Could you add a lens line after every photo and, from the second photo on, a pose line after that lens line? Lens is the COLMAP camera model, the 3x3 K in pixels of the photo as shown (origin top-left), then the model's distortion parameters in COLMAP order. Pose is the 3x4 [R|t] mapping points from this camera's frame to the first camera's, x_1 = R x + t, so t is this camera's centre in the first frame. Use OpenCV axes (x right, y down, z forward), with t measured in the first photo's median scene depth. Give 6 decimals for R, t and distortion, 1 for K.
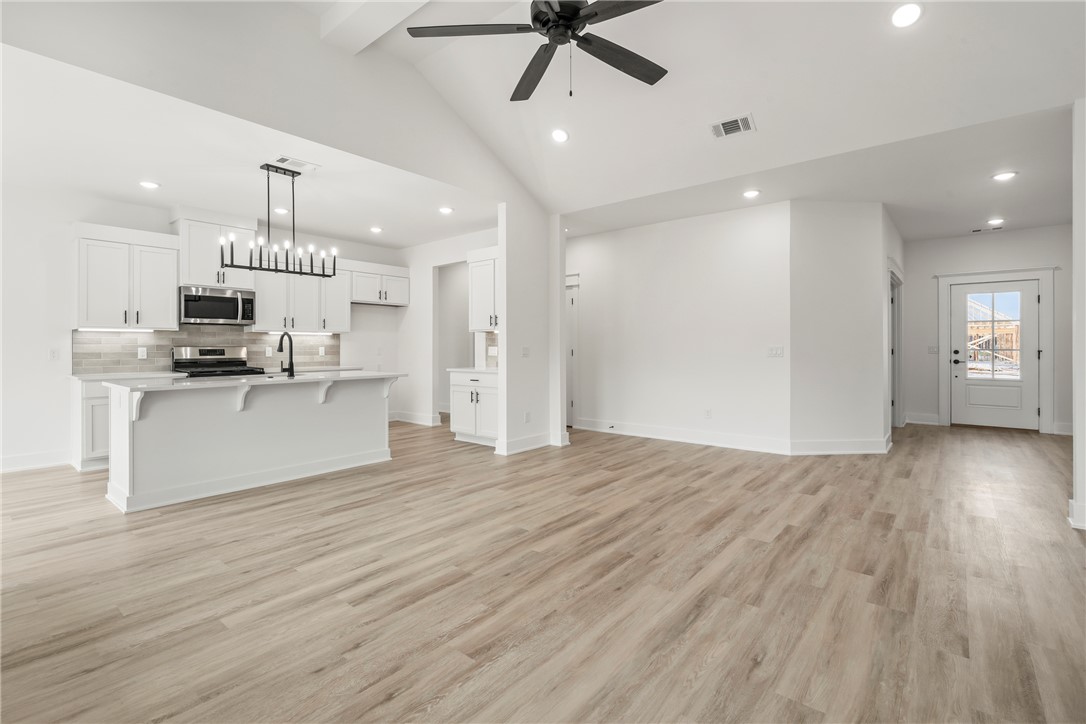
lens RADIAL K [[499.0, 0, 539.3], [0, 499.0, 342.7], [0, 0, 1]] dist [-0.001691, 0.000833]
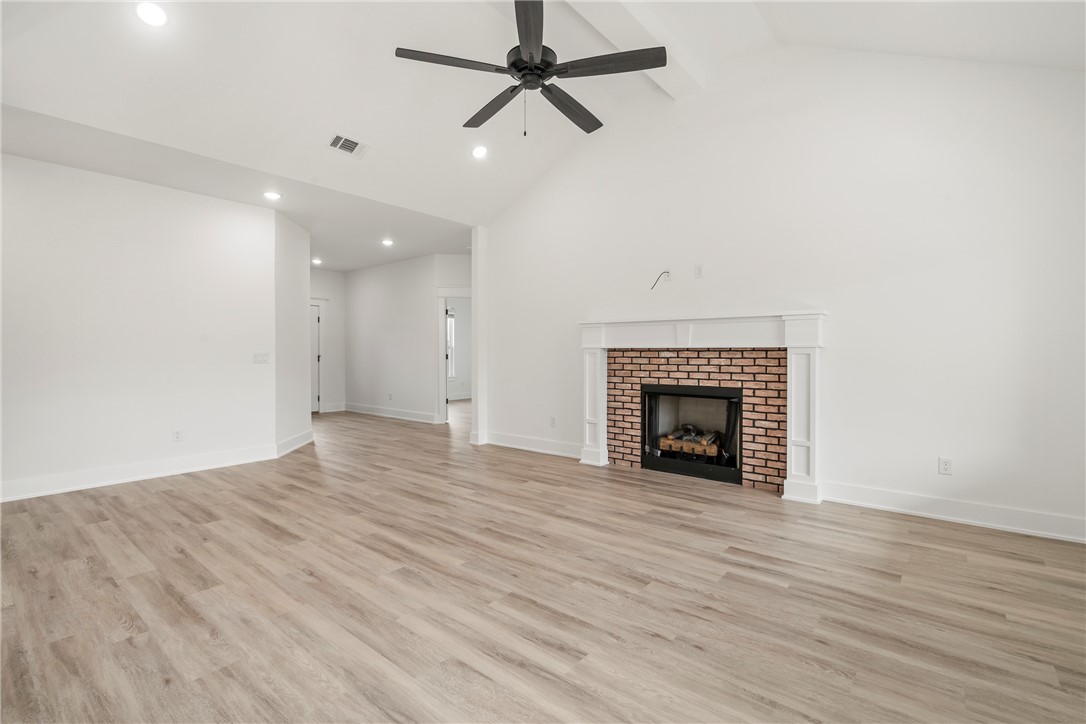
lens RADIAL K [[493.4, 0, 538.5], [0, 493.4, 357.3], [0, 0, 1]] dist [-0.003124, 0.001195]
pose [[-0.002752, -0.008526, 0.999960, -0.622874], [-0.005941, 0.999946, 0.008510, 0.006046], [-0.999979, -0.005917, -0.002802, 0.557946]]
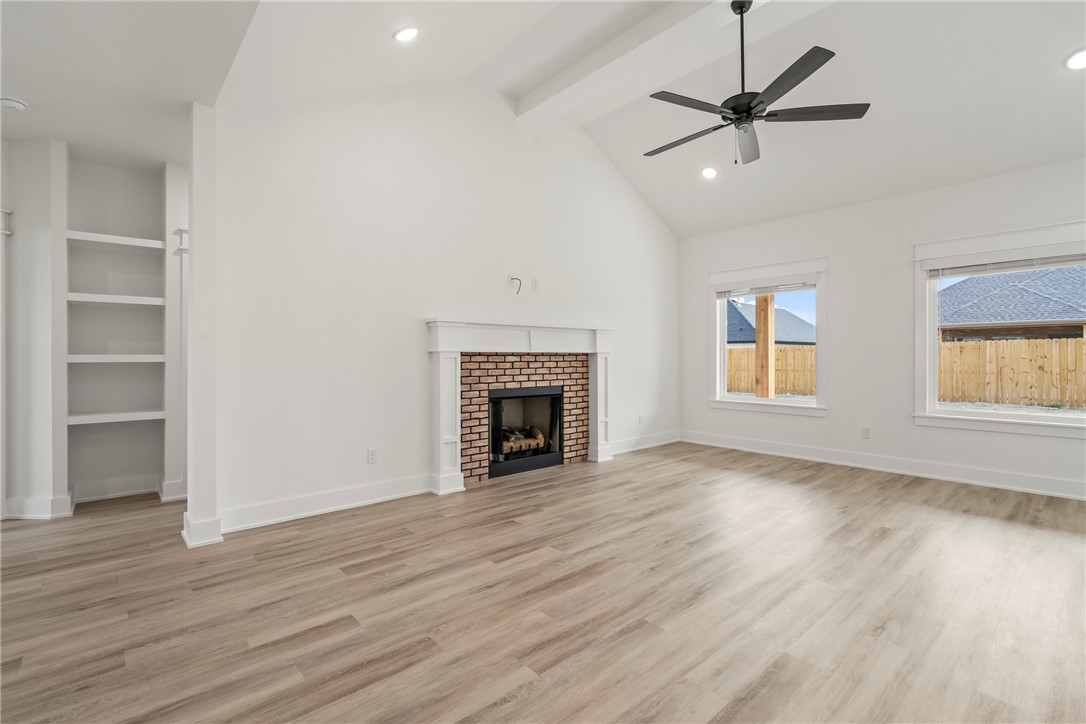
lens RADIAL K [[493.4, 0, 538.5], [0, 493.4, 357.3], [0, 0, 1]] dist [-0.003124, 0.001195]
pose [[-0.988119, 0.005014, 0.153609, 0.217495], [0.004084, 0.999971, -0.006374, 0.011254], [-0.153636, -0.005671, -0.988111, 1.349544]]
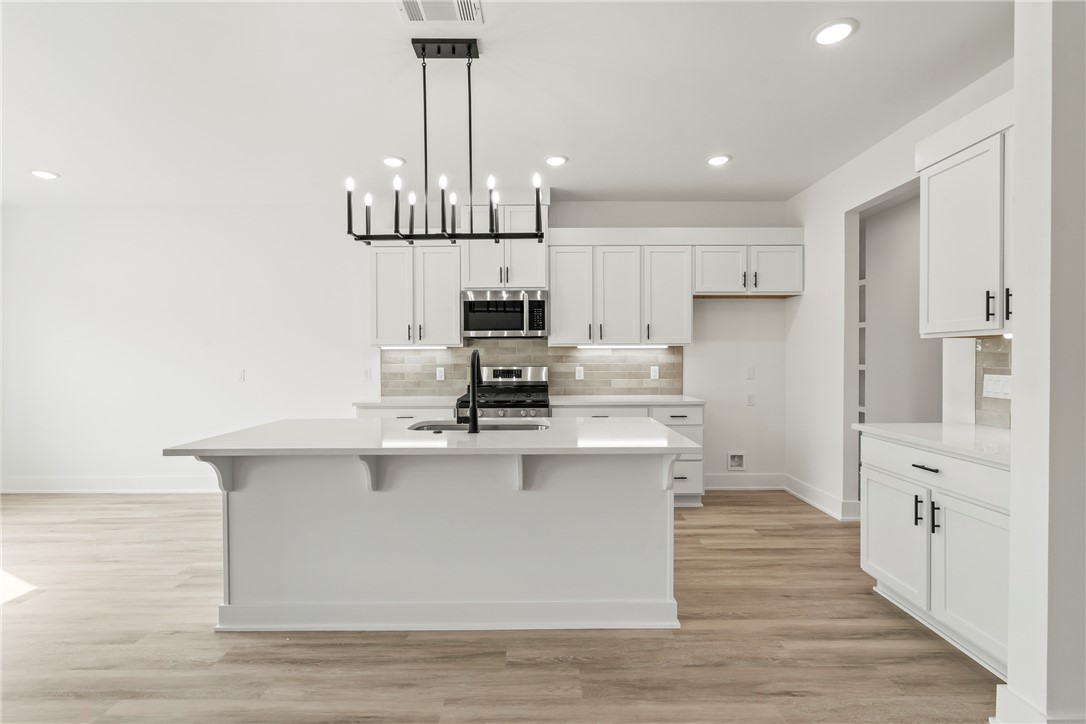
lens RADIAL K [[493.4, 0, 538.5], [0, 493.4, 357.3], [0, 0, 1]] dist [-0.003124, 0.001195]
pose [[0.643043, 0.002061, -0.765827, -0.045708], [0.008261, 0.999920, 0.009627, -0.017815], [0.765785, -0.012517, 0.642975, 0.725295]]
